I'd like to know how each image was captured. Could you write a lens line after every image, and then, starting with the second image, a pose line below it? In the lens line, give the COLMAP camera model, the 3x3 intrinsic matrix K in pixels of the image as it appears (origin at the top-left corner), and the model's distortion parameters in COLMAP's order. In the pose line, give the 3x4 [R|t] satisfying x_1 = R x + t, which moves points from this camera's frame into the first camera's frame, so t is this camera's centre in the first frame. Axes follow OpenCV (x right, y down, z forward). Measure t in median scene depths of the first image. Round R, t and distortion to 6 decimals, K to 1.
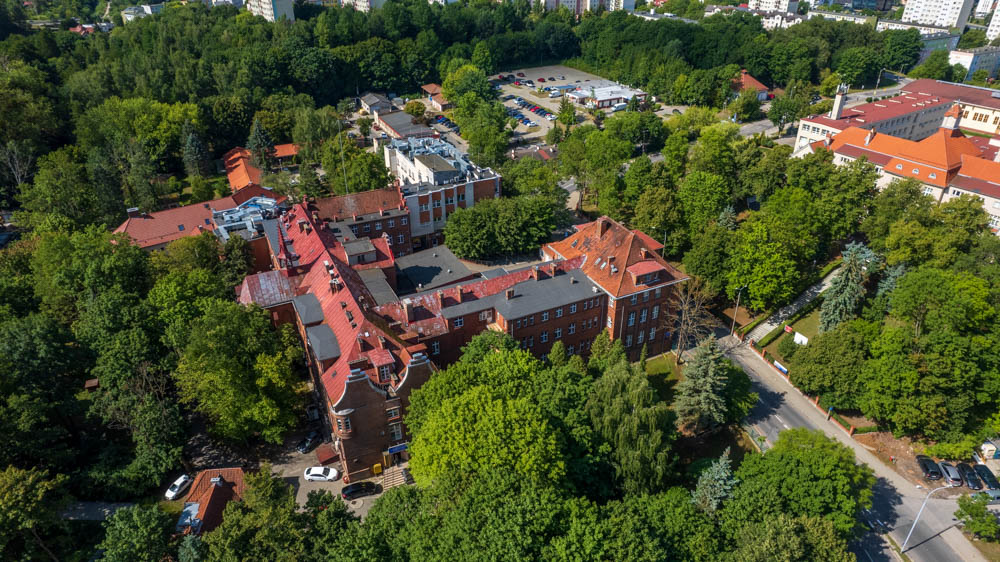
lens RADIAL K [[652.0, 0, 500.1], [0, 652.0, 291.0], [0, 0, 1]] dist [-0.081909, 0.071261]
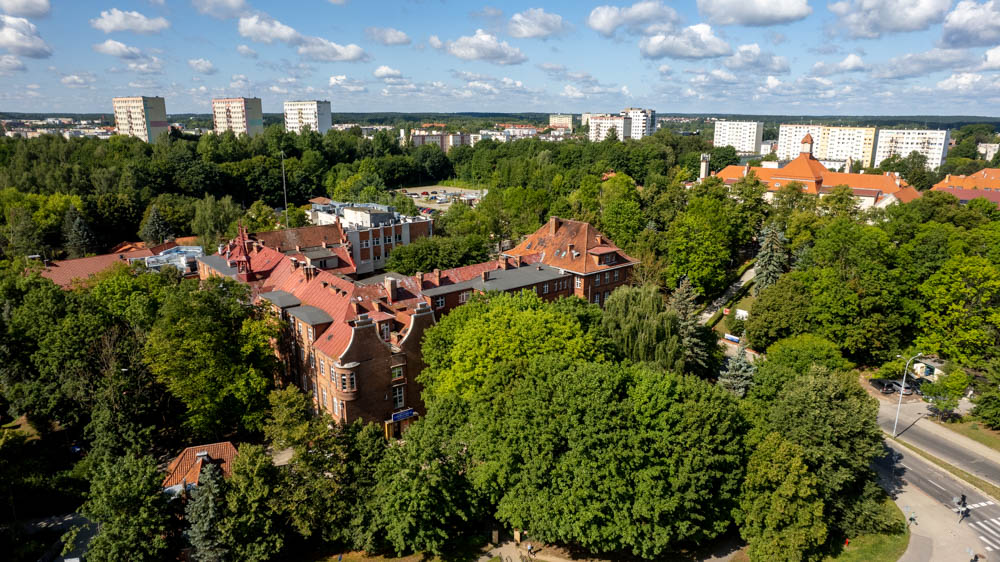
lens RADIAL K [[652.0, 0, 508.1], [0, 652.0, 285.9], [0, 0, 1]] dist [-0.081909, 0.071261]
pose [[0.968934, -0.057325, 0.240582, -0.147781], [0.117793, 0.962313, -0.245109, 0.205562], [-0.217464, 0.265834, 0.939171, 0.031489]]
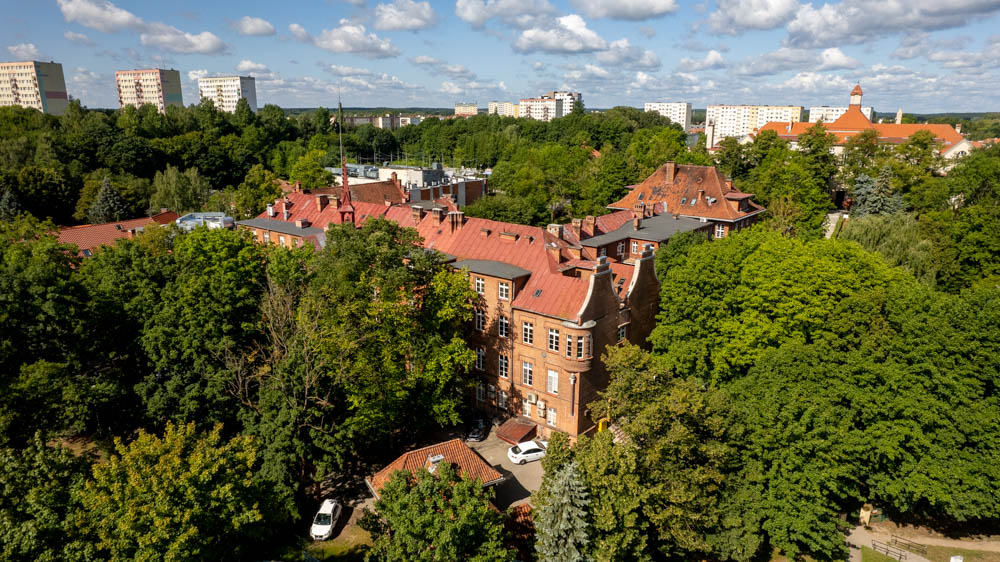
lens RADIAL K [[652.0, 0, 515.4], [0, 652.0, 283.7], [0, 0, 1]] dist [-0.081909, 0.071261]
pose [[0.905167, -0.104075, 0.412118, -0.371758], [0.206564, 0.955078, -0.212501, 0.172845], [-0.371488, 0.277478, 0.886004, 0.241568]]
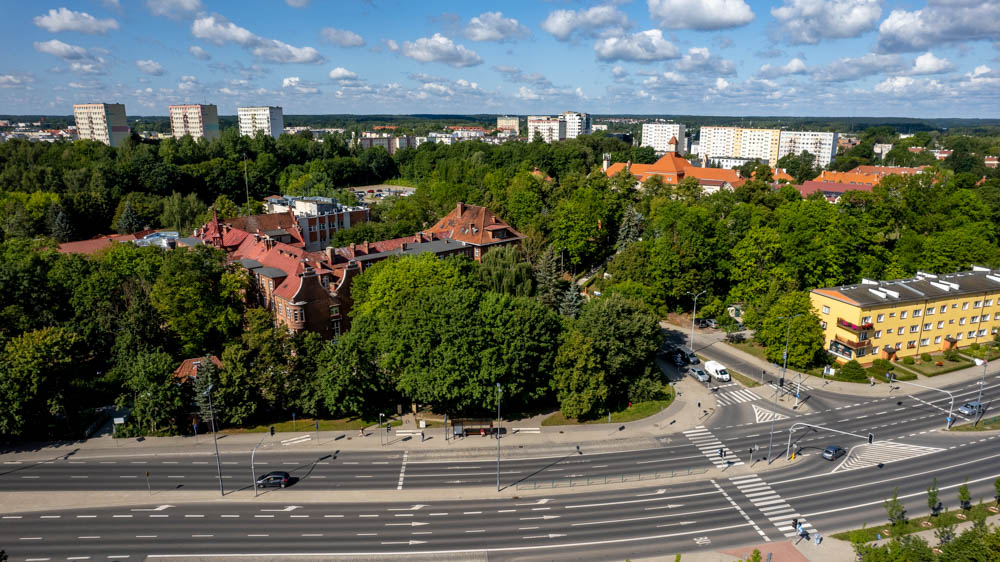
lens RADIAL K [[652.0, 0, 512.0], [0, 652.0, 283.5], [0, 0, 1]] dist [-0.081909, 0.071261]
pose [[0.948445, -0.073311, 0.308346, -0.145691], [0.152472, 0.958444, -0.241115, 0.329152], [-0.277857, 0.275699, 0.920210, -0.210922]]
